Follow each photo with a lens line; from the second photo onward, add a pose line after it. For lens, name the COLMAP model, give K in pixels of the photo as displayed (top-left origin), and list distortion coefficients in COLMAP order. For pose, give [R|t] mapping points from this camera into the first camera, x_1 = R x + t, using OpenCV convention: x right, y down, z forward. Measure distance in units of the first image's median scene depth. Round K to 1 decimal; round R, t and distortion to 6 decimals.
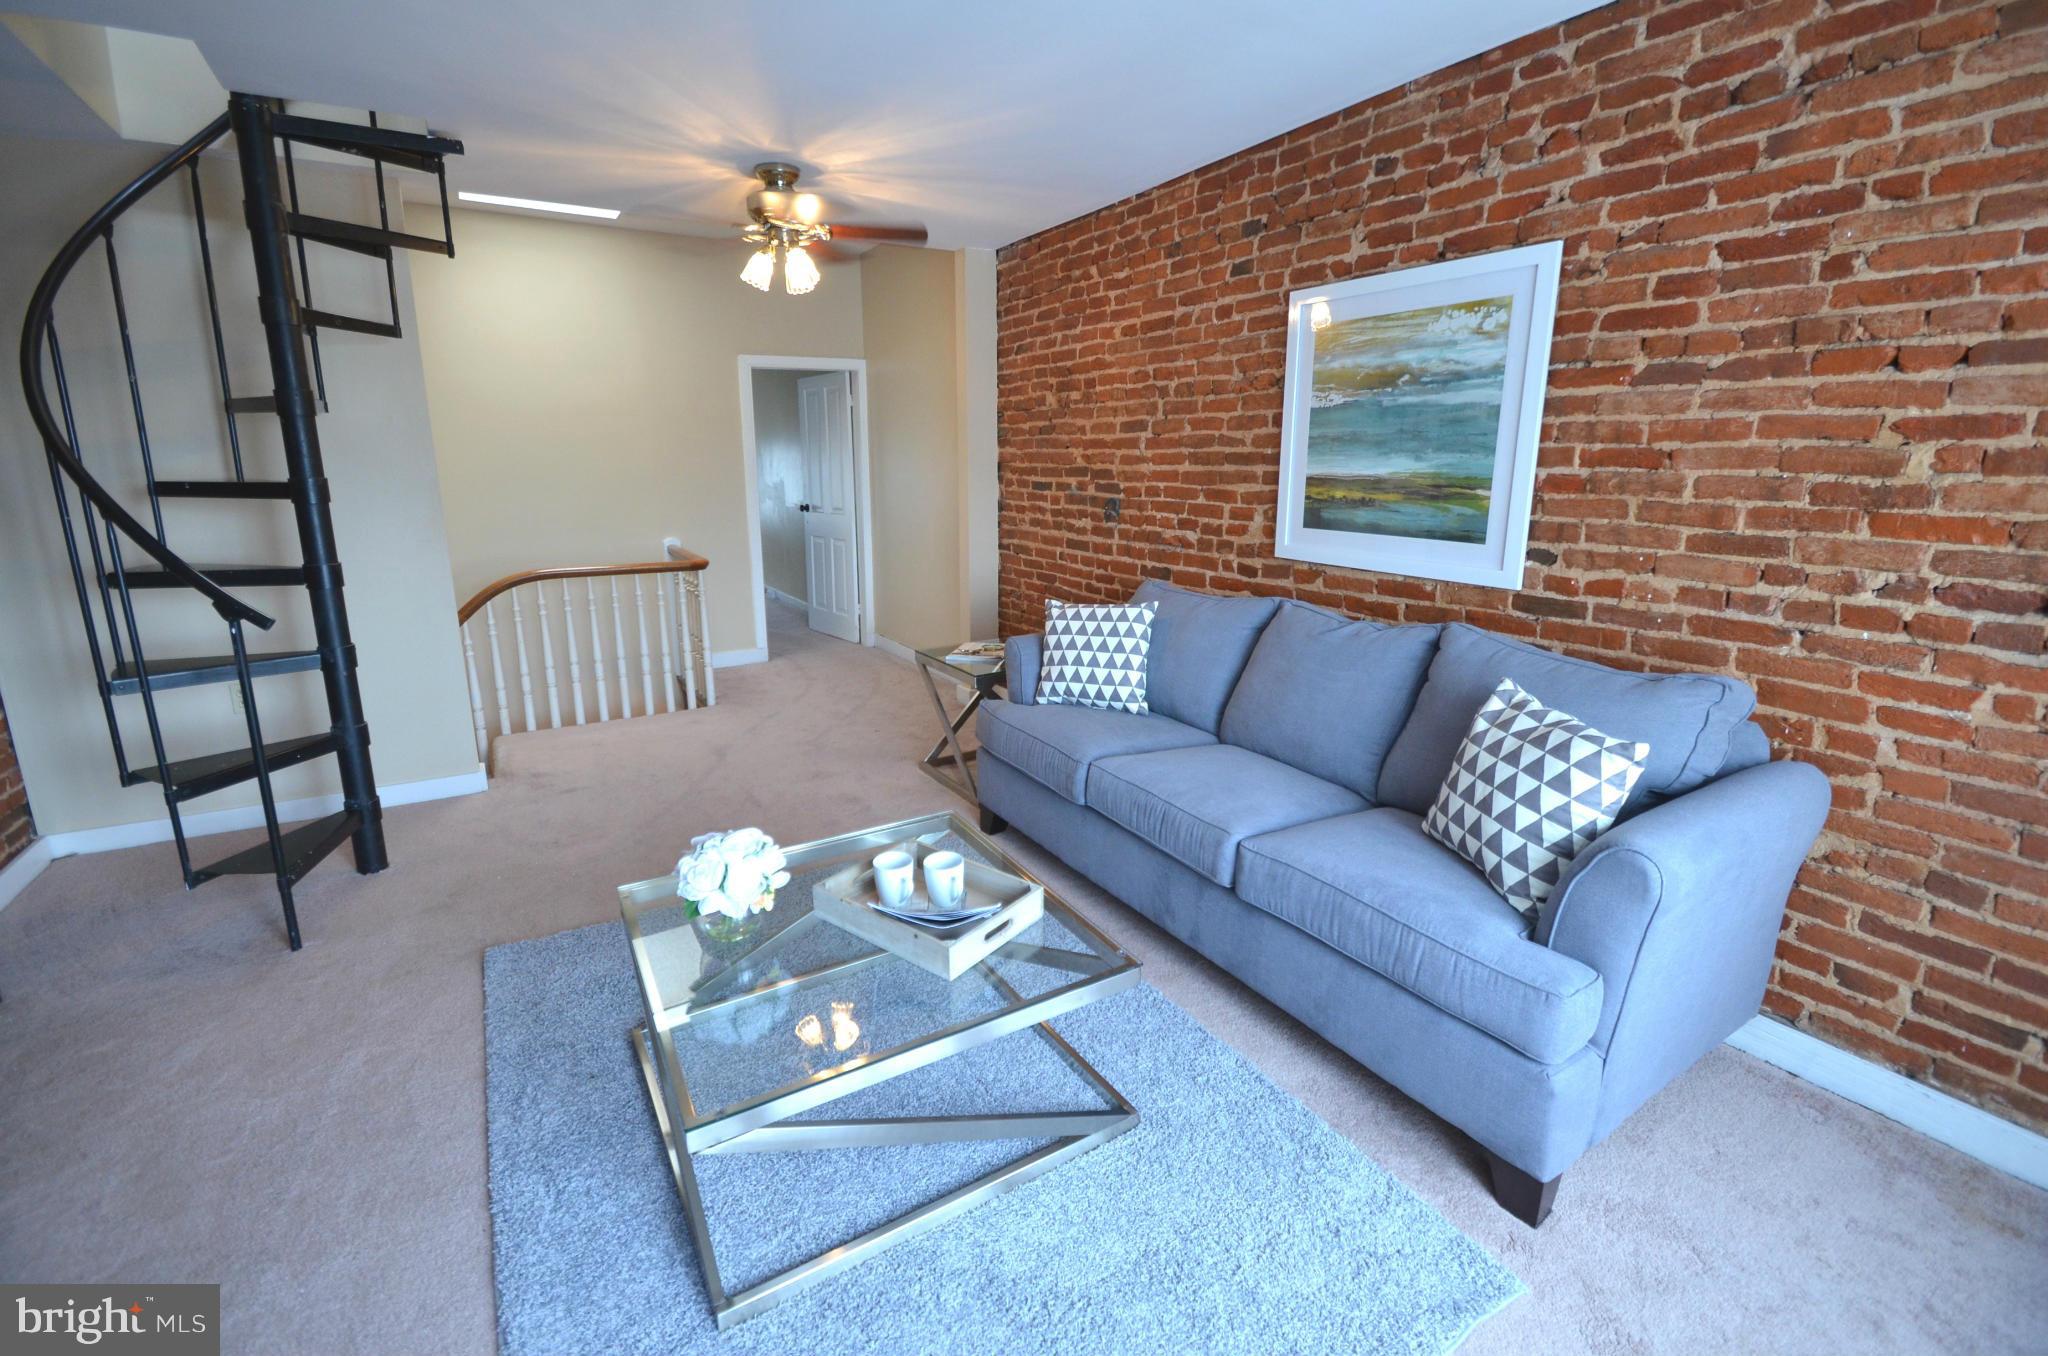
lens RADIAL K [[893.6, 0, 1022.7], [0, 893.6, 656.3], [0, 0, 1]] dist [0.017107, -0.017369]
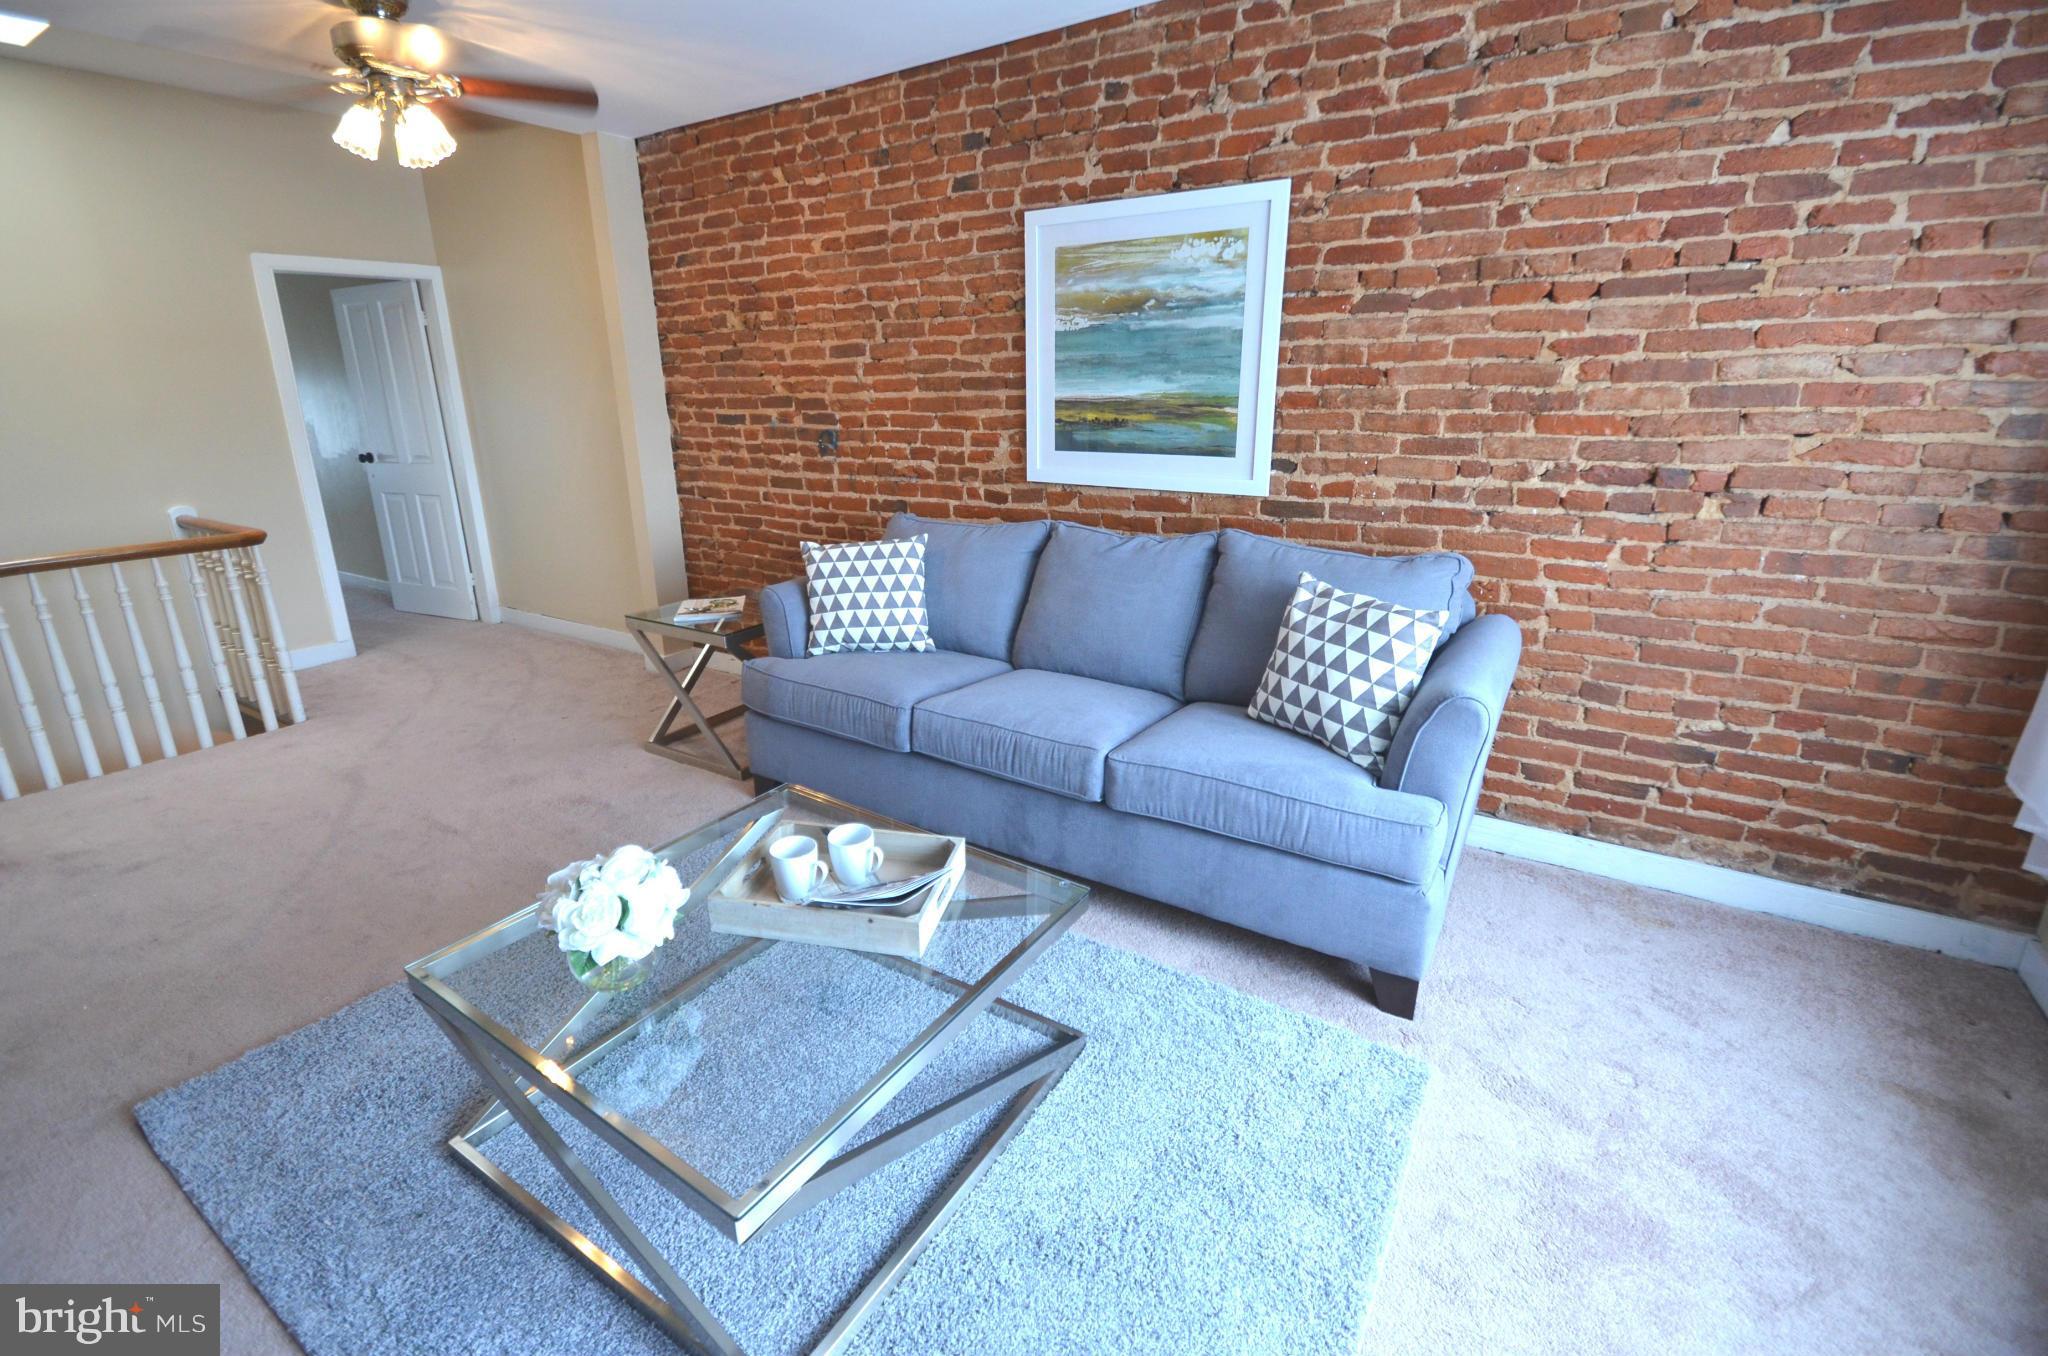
lens RADIAL K [[893.6, 0, 1022.7], [0, 893.6, 656.3], [0, 0, 1]] dist [0.017107, -0.017369]
pose [[0.897607, -0.133734, 0.420021, -0.253216], [0.105832, 0.990378, 0.089165, -0.008032], [-0.427904, -0.035583, 0.903123, 0.111546]]
